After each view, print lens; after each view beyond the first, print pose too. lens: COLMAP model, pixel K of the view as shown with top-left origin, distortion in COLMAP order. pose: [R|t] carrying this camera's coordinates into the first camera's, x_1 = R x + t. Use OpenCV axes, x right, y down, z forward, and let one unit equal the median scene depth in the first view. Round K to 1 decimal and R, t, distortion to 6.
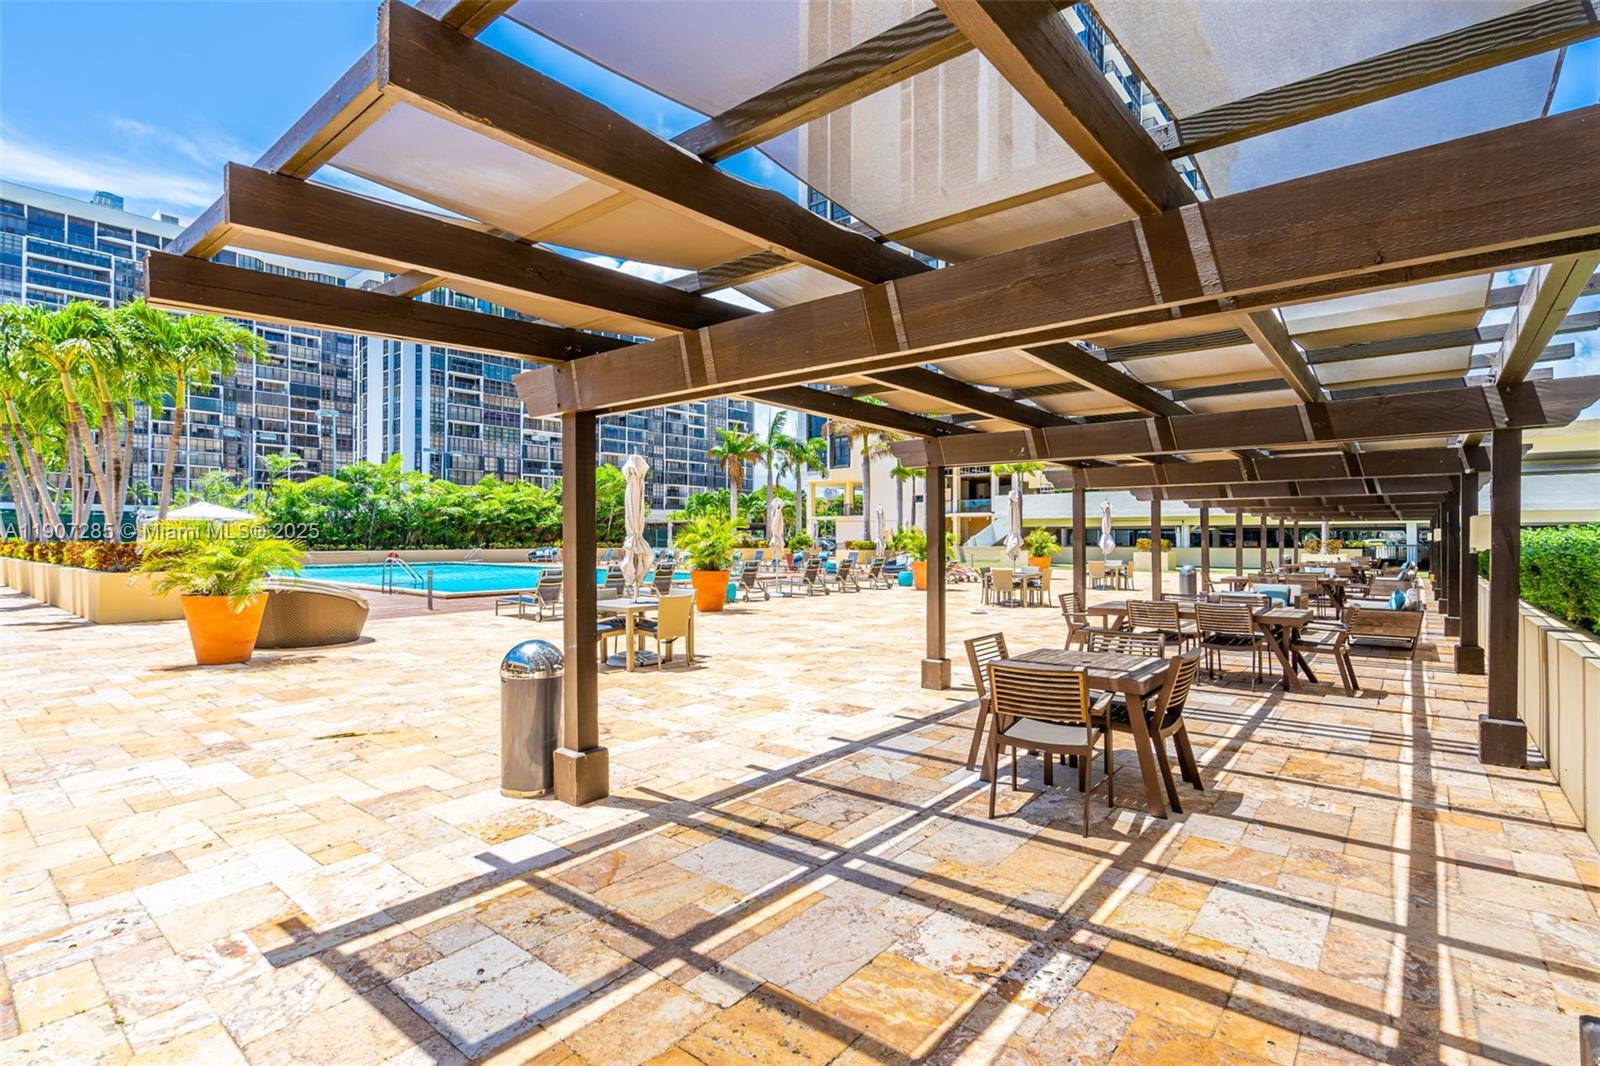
lens RADIAL K [[737.1, 0, 827.8], [0, 737.1, 529.9], [0, 0, 1]] dist [-0.000685, -0.001248]
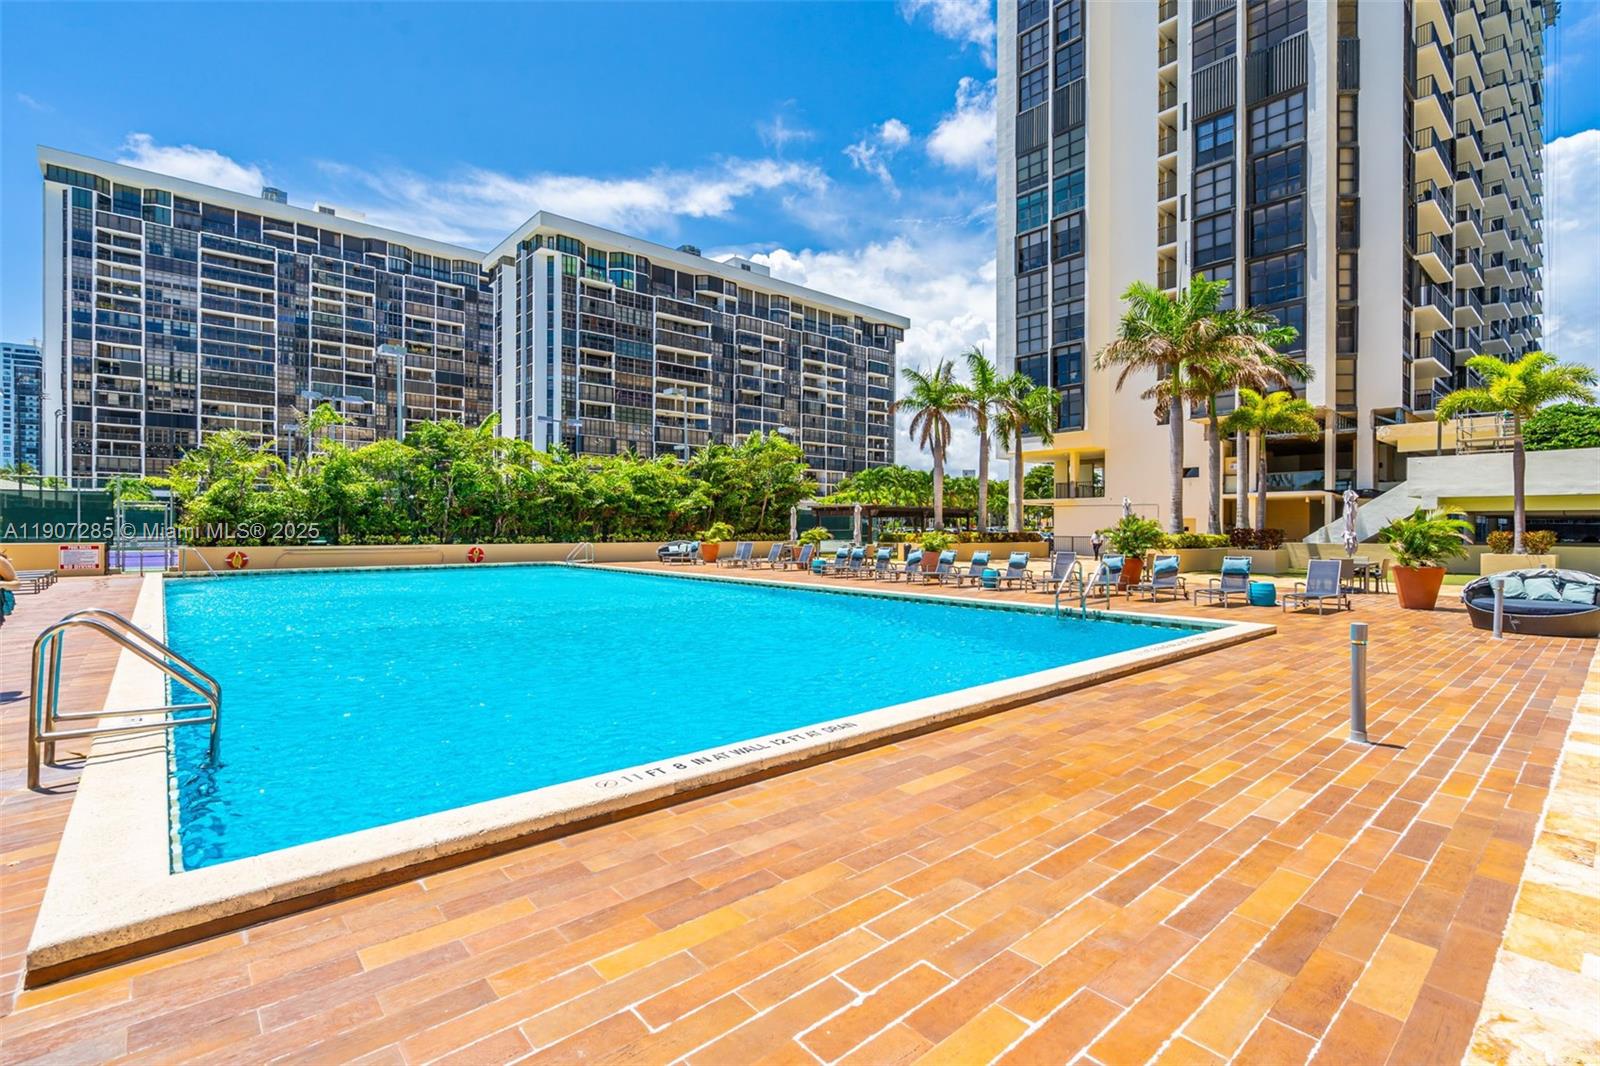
lens RADIAL K [[737.1, 0, 804.4], [0, 737.1, 531.1], [0, 0, 1]] dist [-0.000685, -0.001248]
pose [[0.981094, 0.005655, -0.193450, -0.052766], [-0.002632, 0.999870, 0.015878, 0.001255], [0.193515, -0.015068, 0.980982, 0.133089]]
